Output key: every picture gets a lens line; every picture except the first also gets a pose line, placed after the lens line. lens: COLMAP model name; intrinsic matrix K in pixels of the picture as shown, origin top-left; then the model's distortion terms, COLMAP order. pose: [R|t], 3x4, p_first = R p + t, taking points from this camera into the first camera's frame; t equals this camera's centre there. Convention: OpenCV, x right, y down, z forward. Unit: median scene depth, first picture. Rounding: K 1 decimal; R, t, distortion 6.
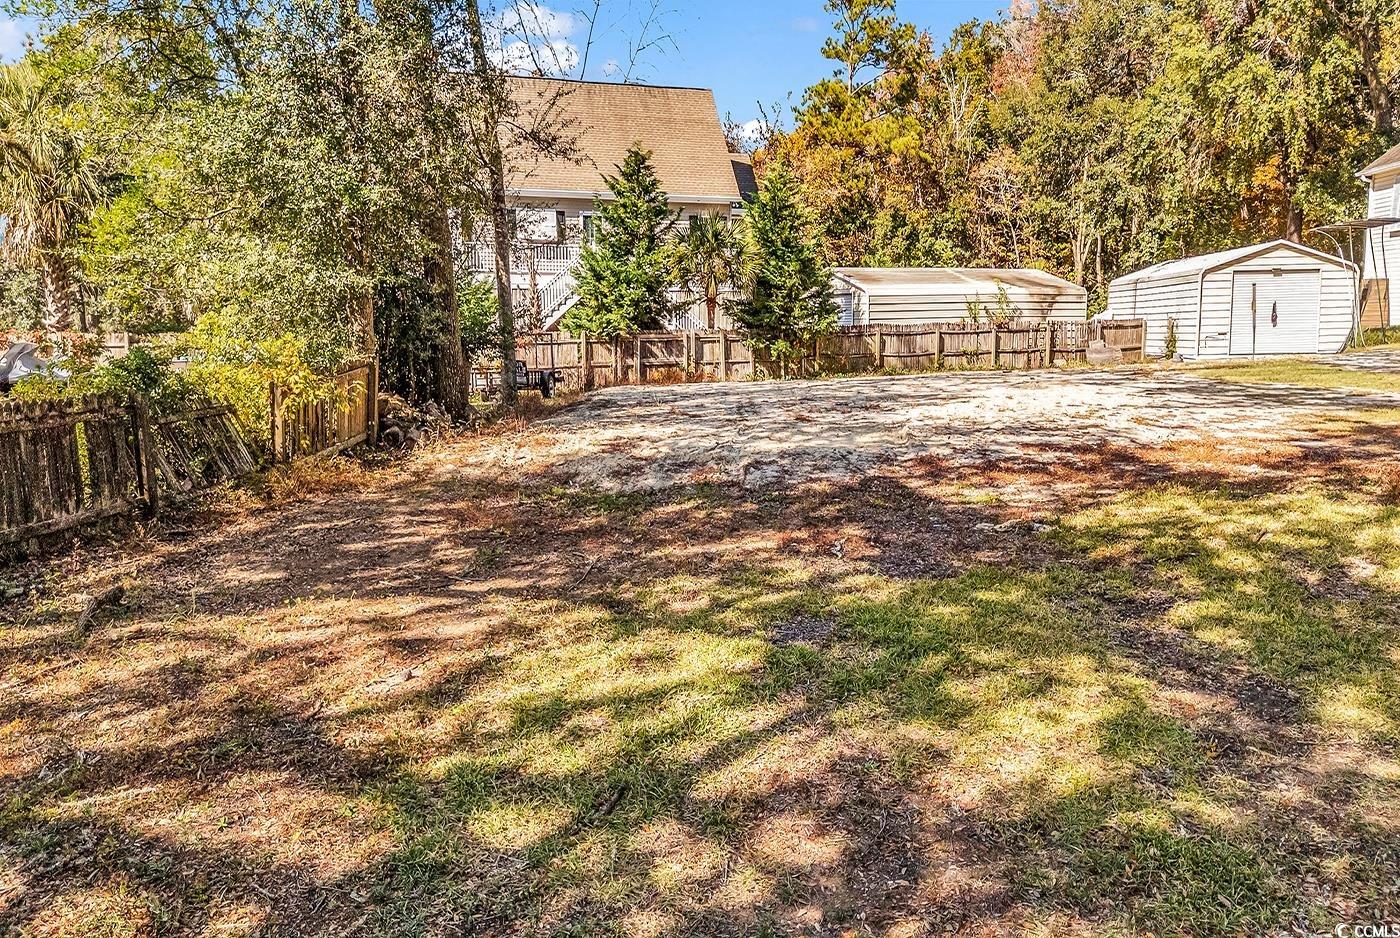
lens RADIAL K [[1144.5, 0, 764.3], [0, 1144.5, 442.1], [0, 0, 1]] dist [0.091970, -0.125243]
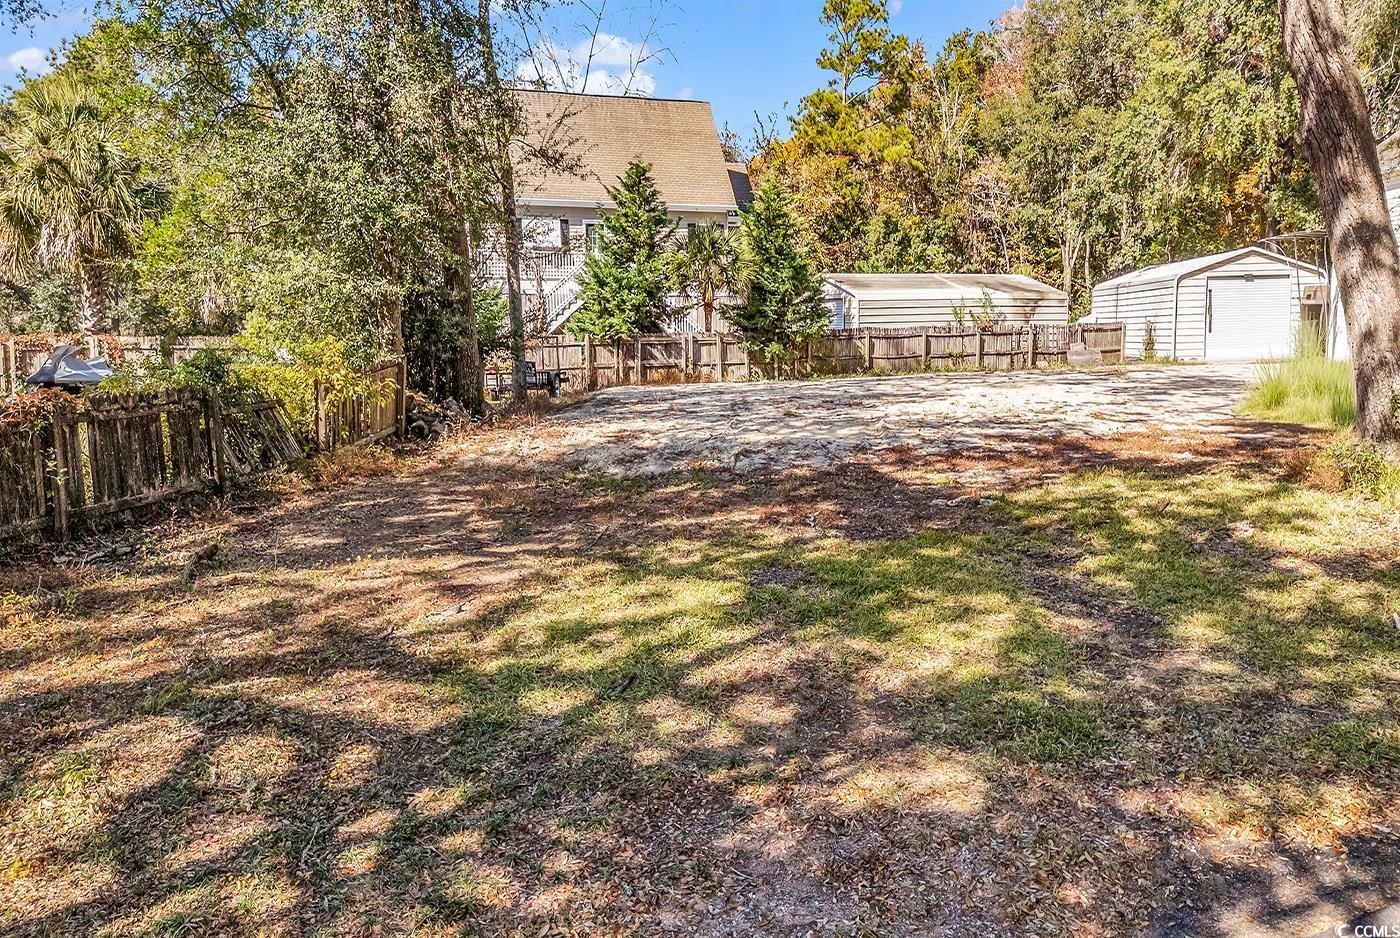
lens RADIAL K [[1144.5, 0, 764.3], [0, 1144.5, 442.1], [0, 0, 1]] dist [0.091970, -0.125243]
pose [[1.000000, -0.000582, 0.000273, 0.010557], [0.000583, 0.999996, -0.002731, 0.011536], [-0.000271, 0.002731, 0.999996, -0.116942]]
